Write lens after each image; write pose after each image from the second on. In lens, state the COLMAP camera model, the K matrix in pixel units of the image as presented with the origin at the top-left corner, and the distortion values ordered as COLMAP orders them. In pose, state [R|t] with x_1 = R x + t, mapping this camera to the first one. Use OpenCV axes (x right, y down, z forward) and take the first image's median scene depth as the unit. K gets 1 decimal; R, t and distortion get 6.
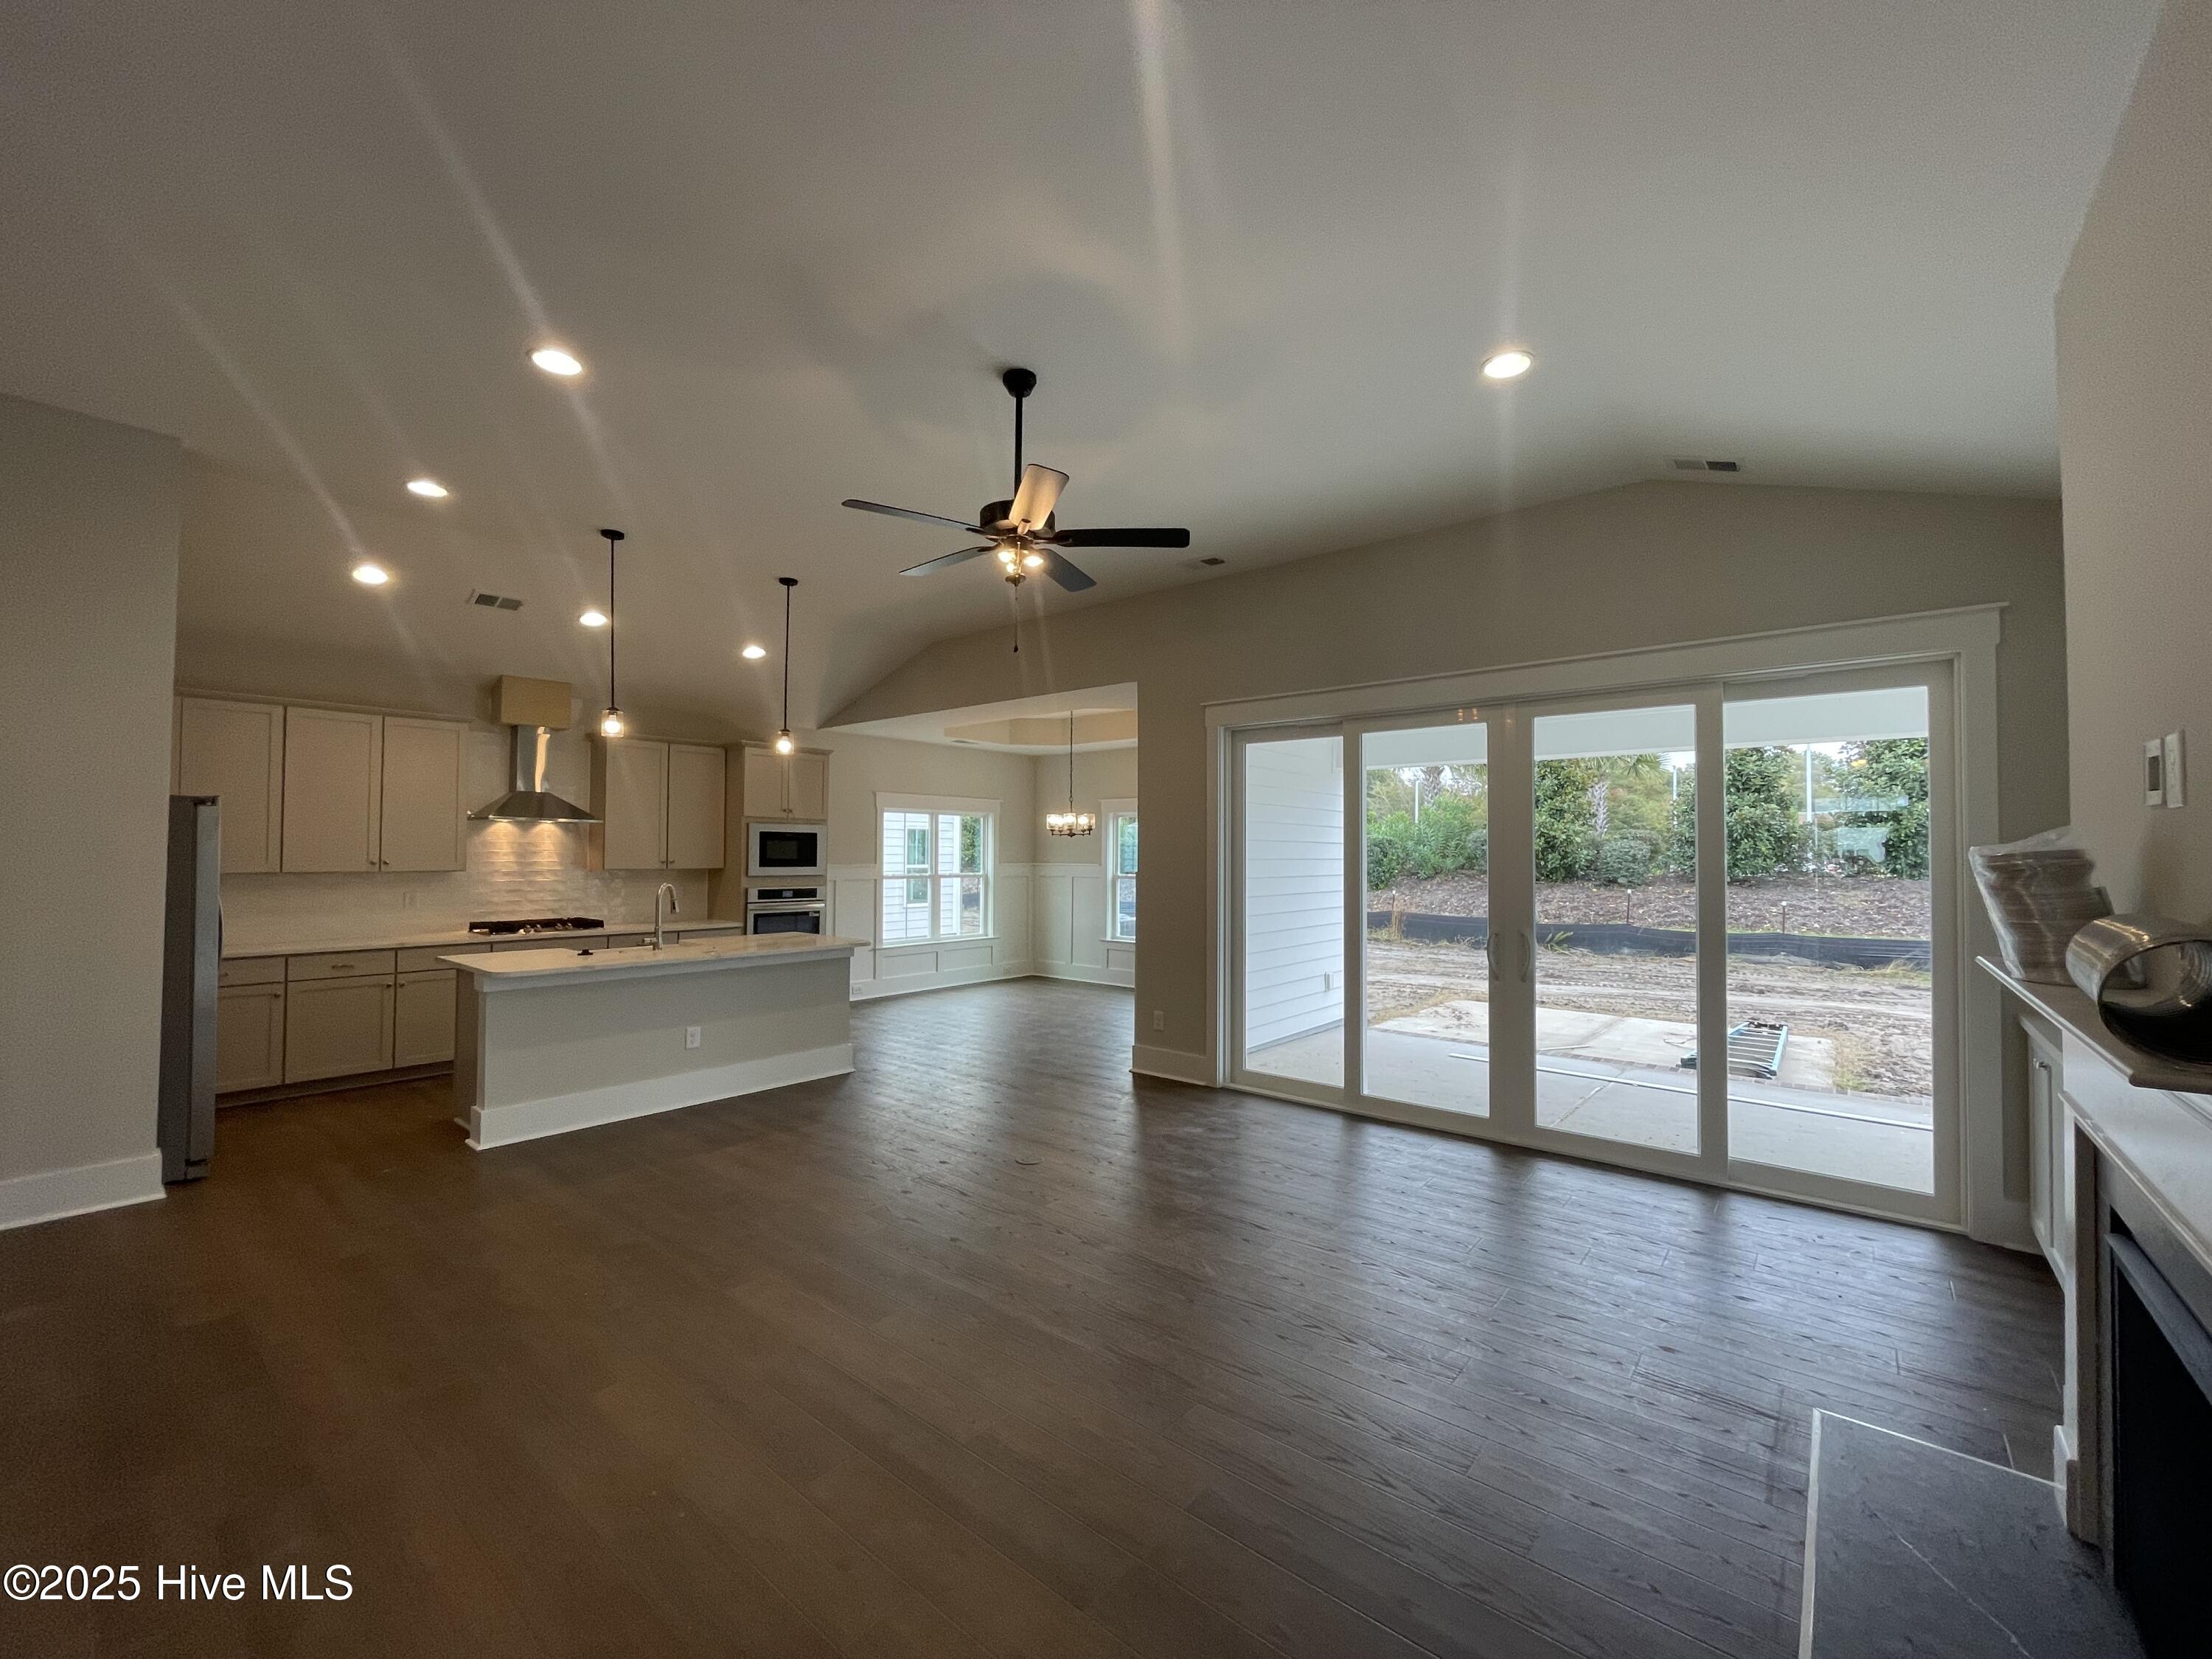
lens RADIAL K [[888.5, 0, 1109.2], [0, 888.5, 836.0], [0, 0, 1]] dist [-0.001571, -0.000245]
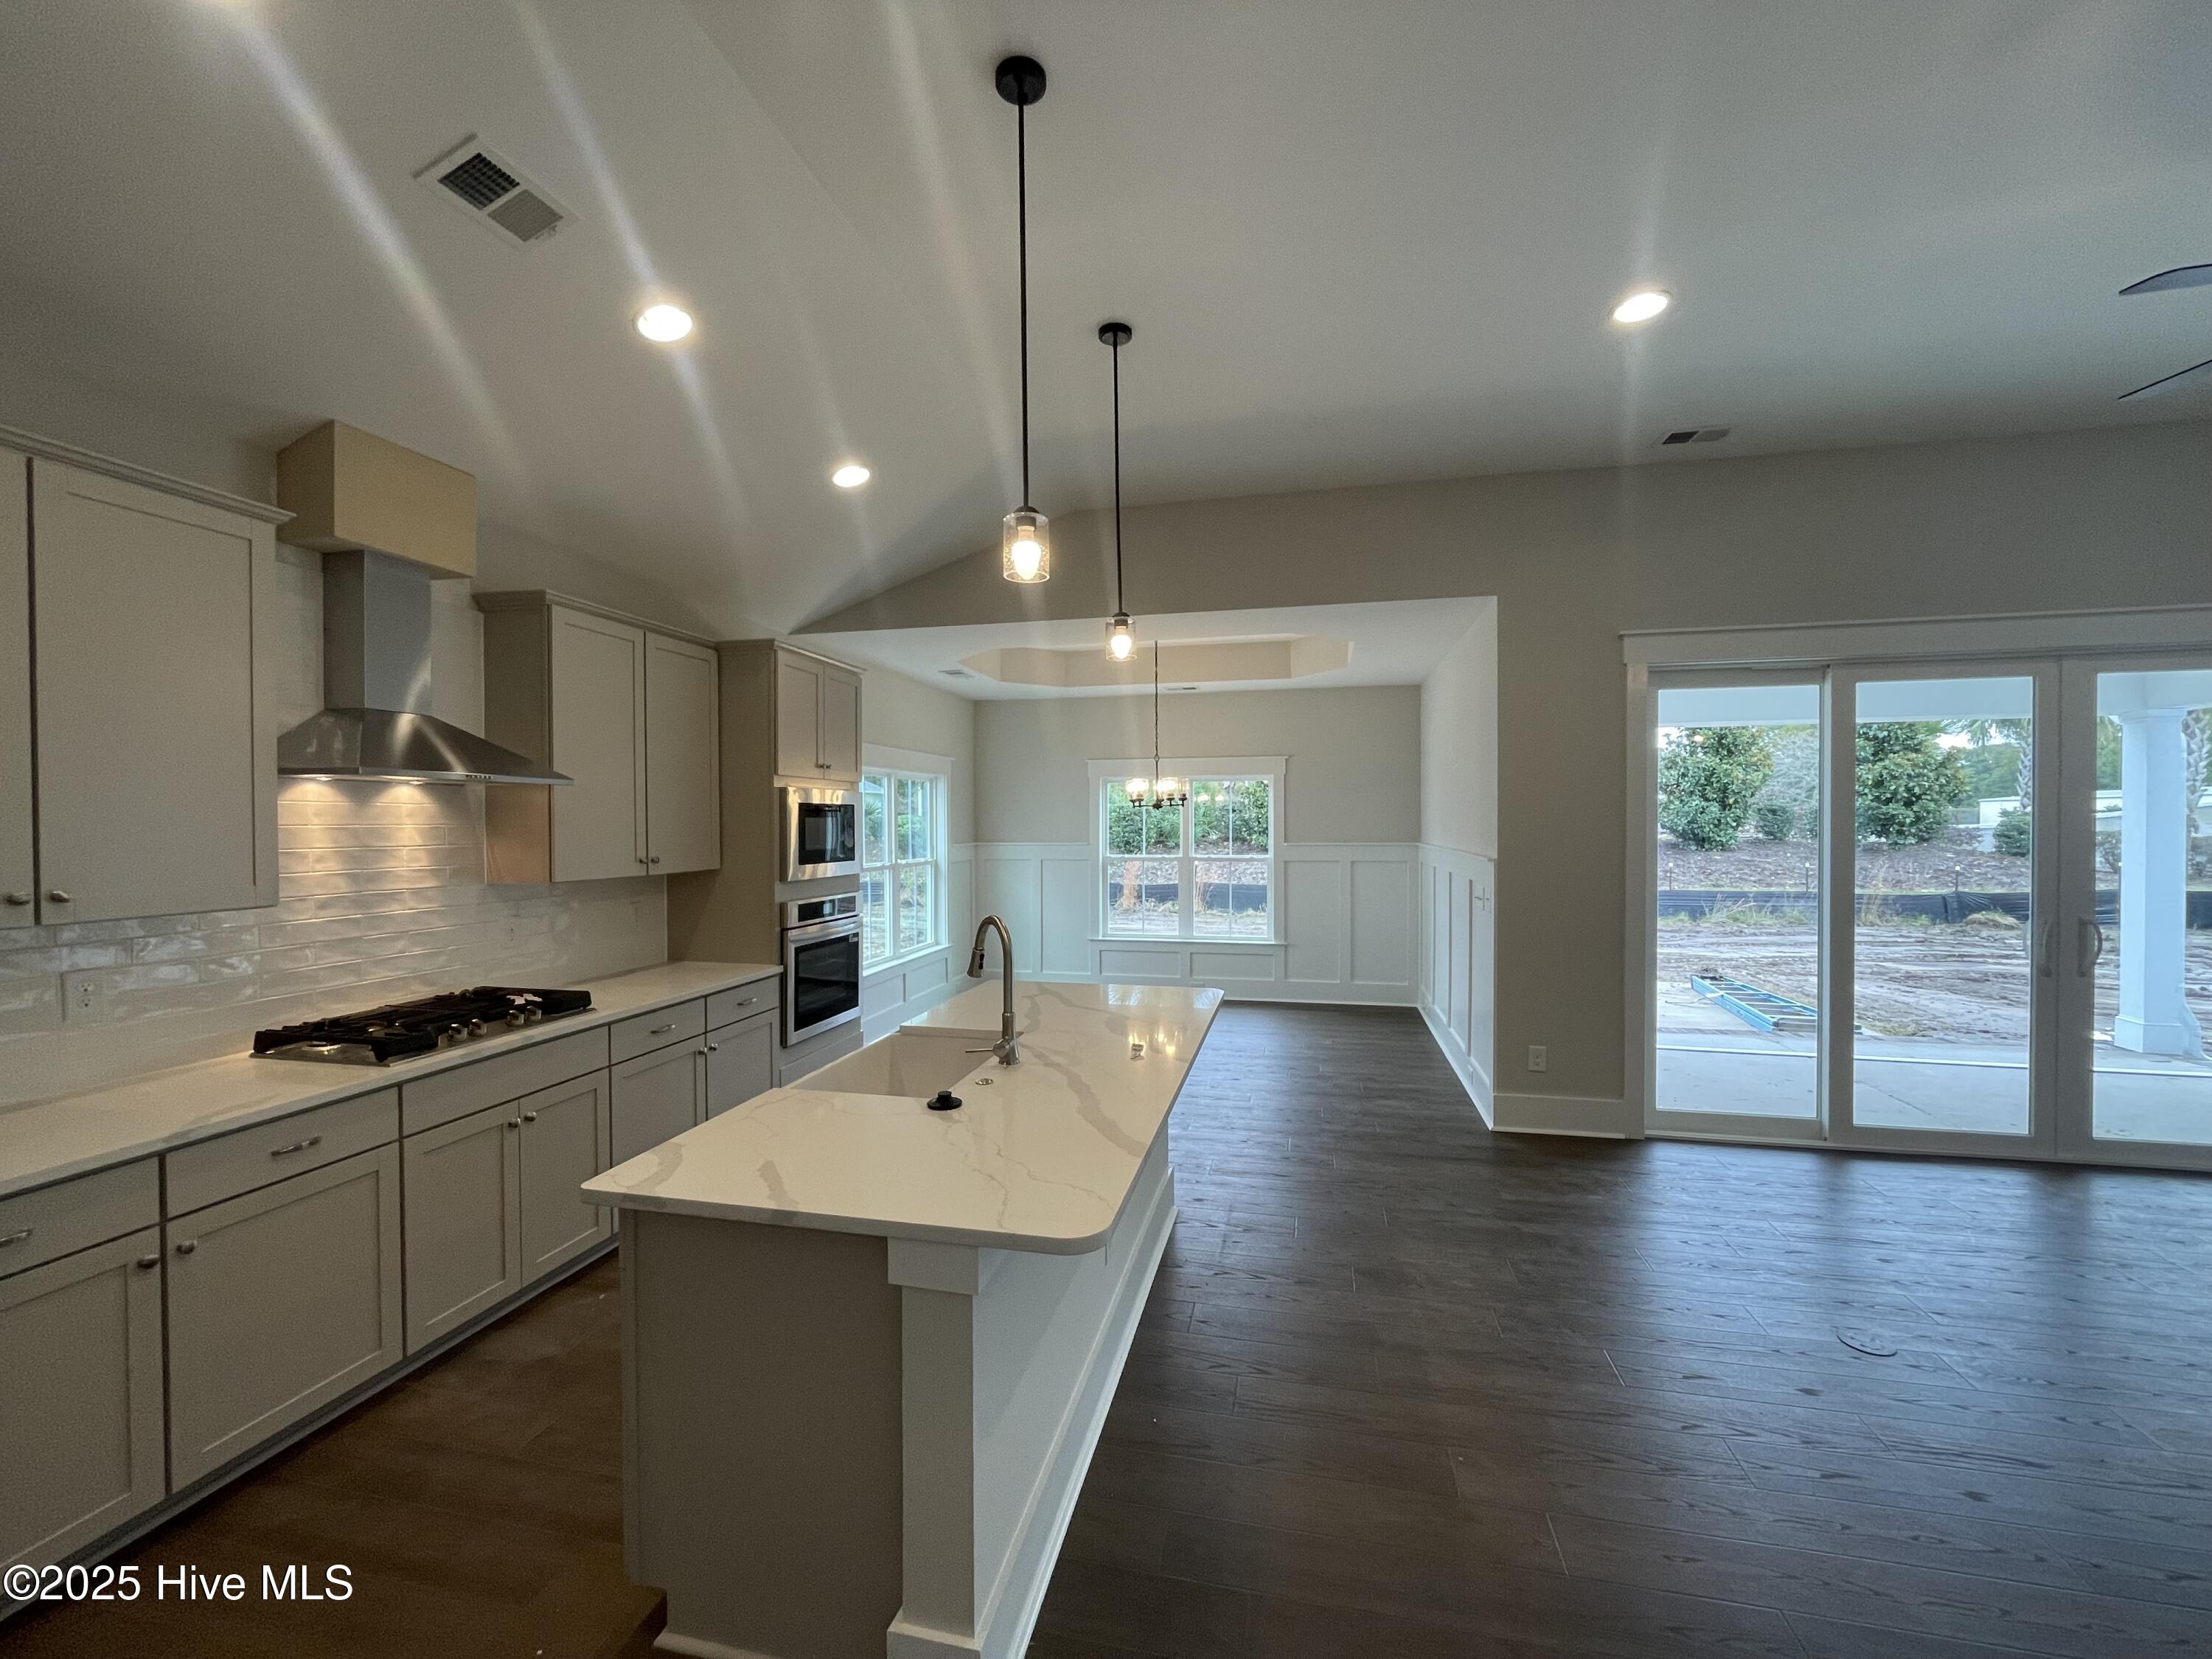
lens RADIAL K [[891.9, 0, 1106.0], [0, 891.9, 829.5], [0, 0, 1]] dist [-0.003086, -0.000884]
pose [[0.891554, -0.014468, 0.452684, -0.535693], [0.001096, 0.999556, 0.029789, -0.004687], [-0.452914, -0.026063, 0.891173, 0.454366]]
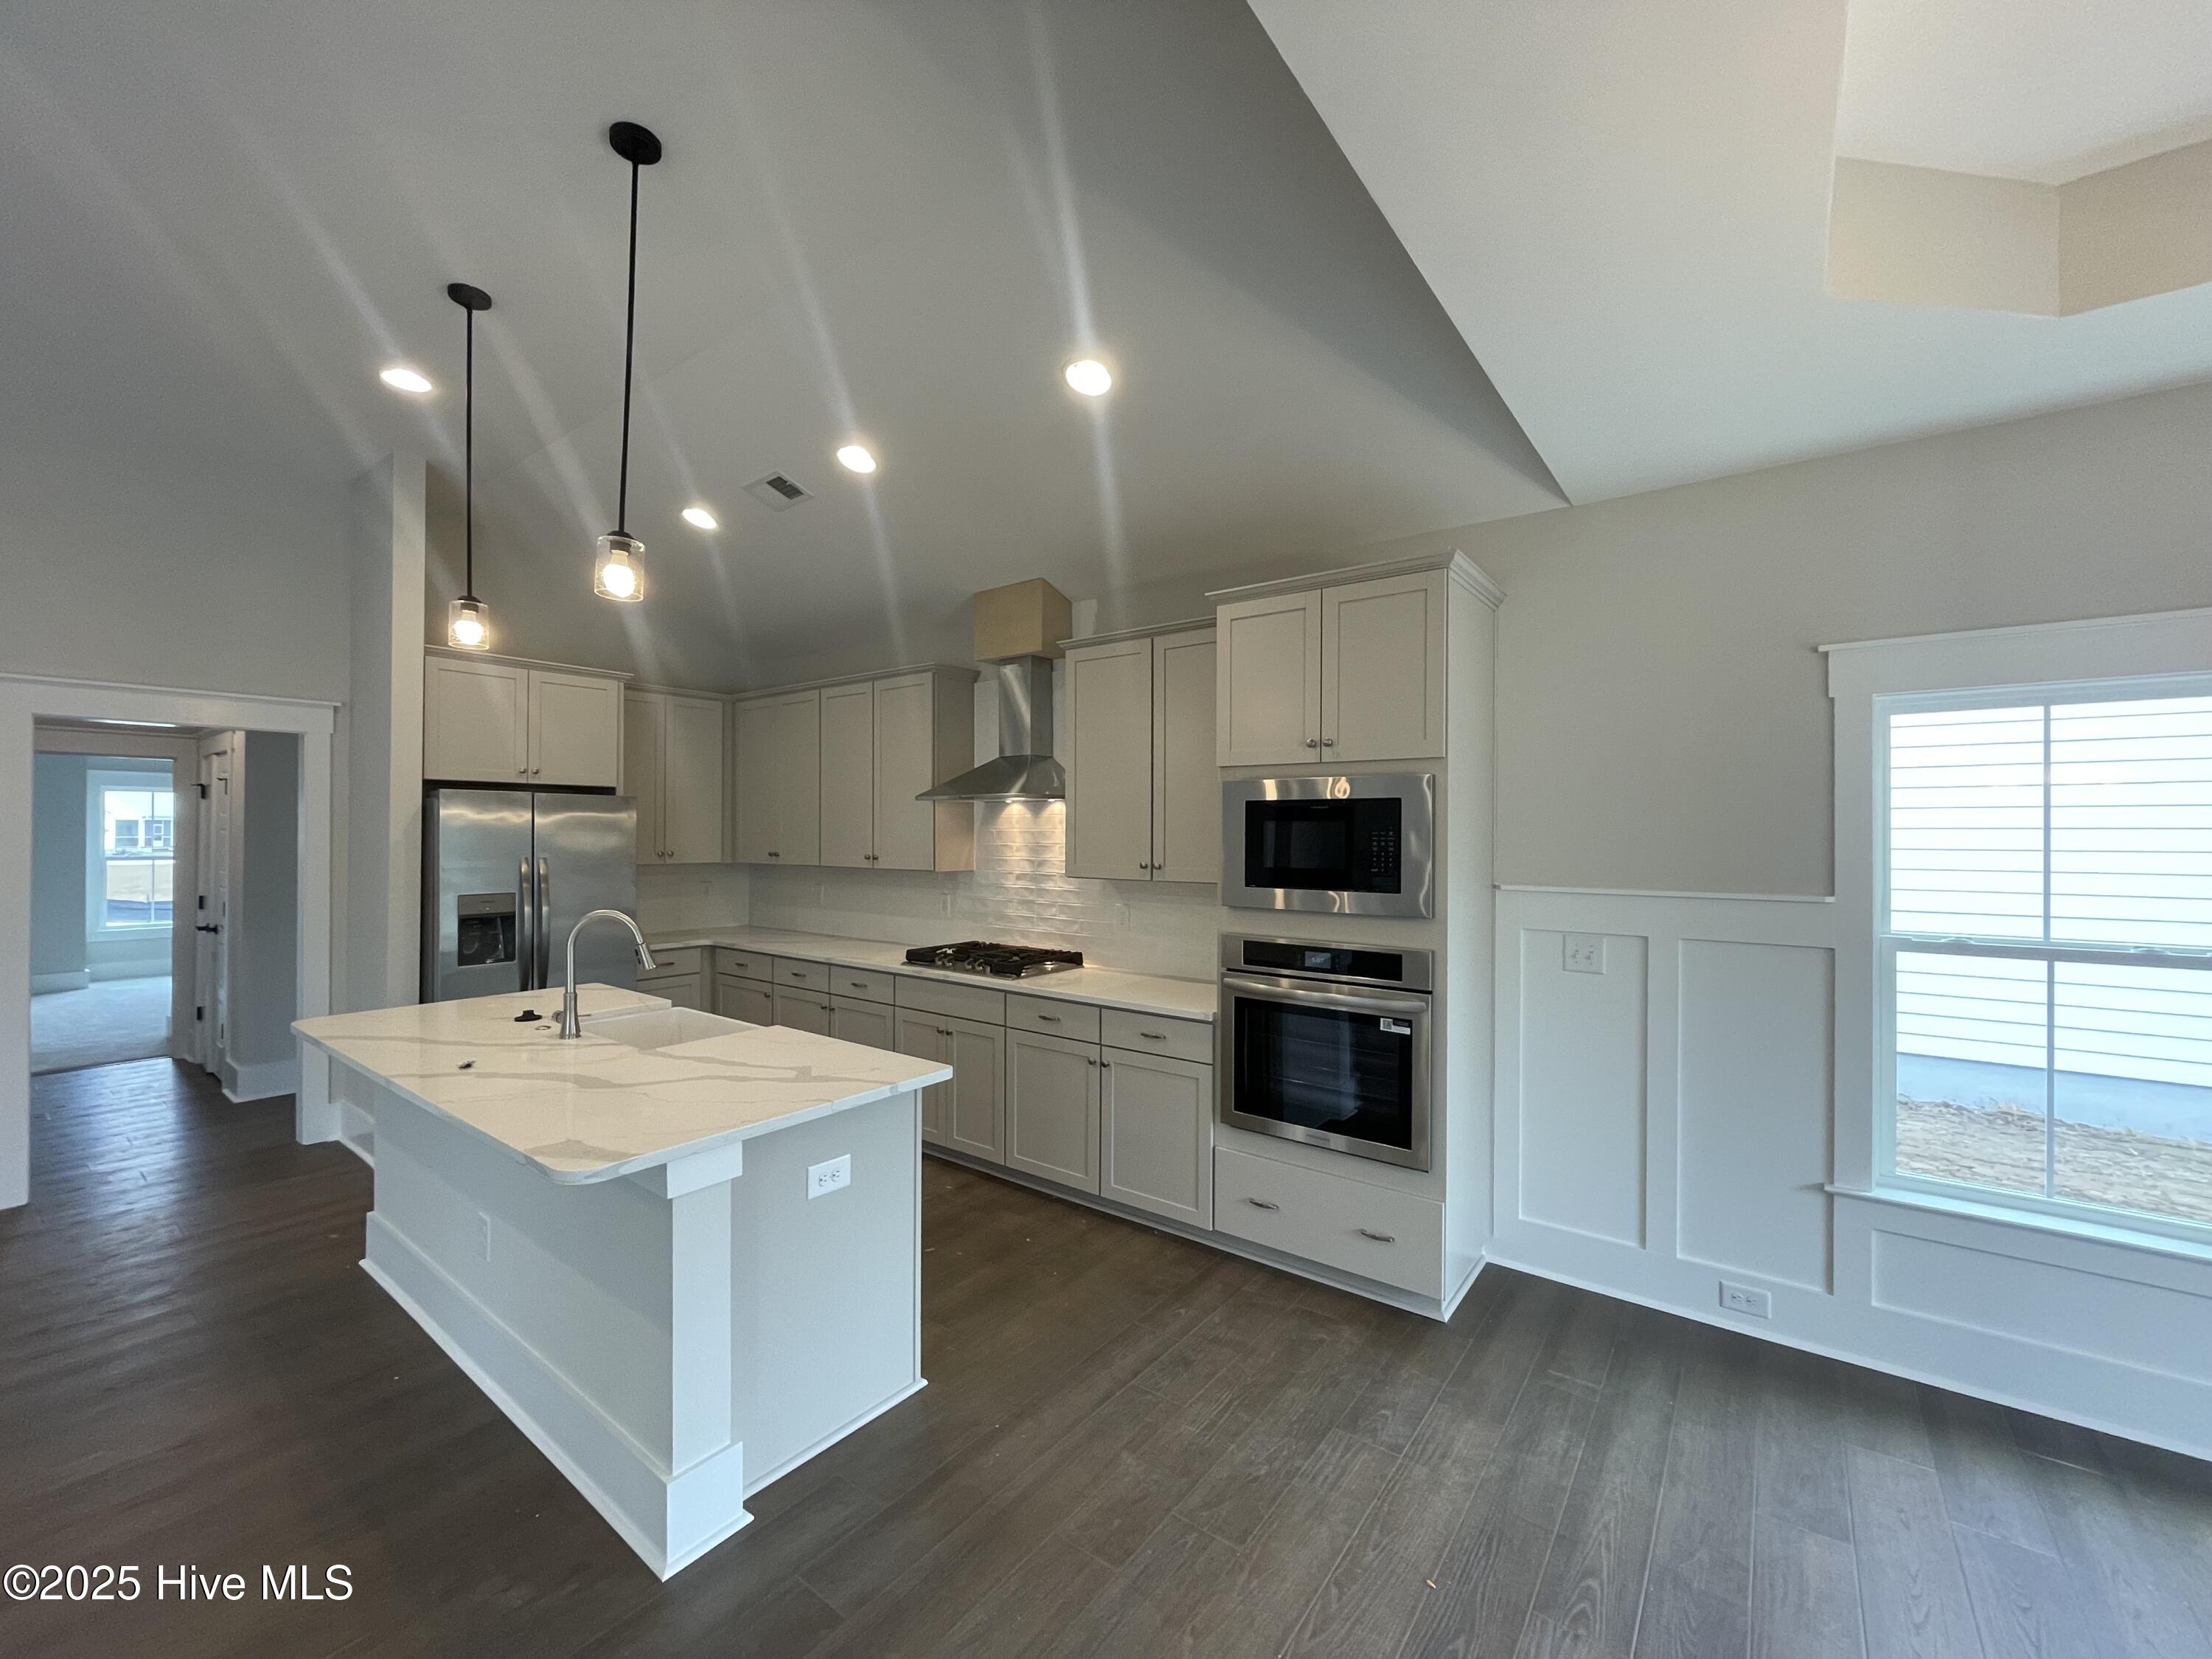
lens RADIAL K [[891.9, 0, 1106.0], [0, 891.9, 829.5], [0, 0, 1]] dist [-0.003086, -0.000884]
pose [[0.044076, -0.008250, -0.998994, 0.022606], [0.014646, 0.999864, -0.007611, 0.011791], [0.998921, -0.014296, 0.044191, 1.031002]]
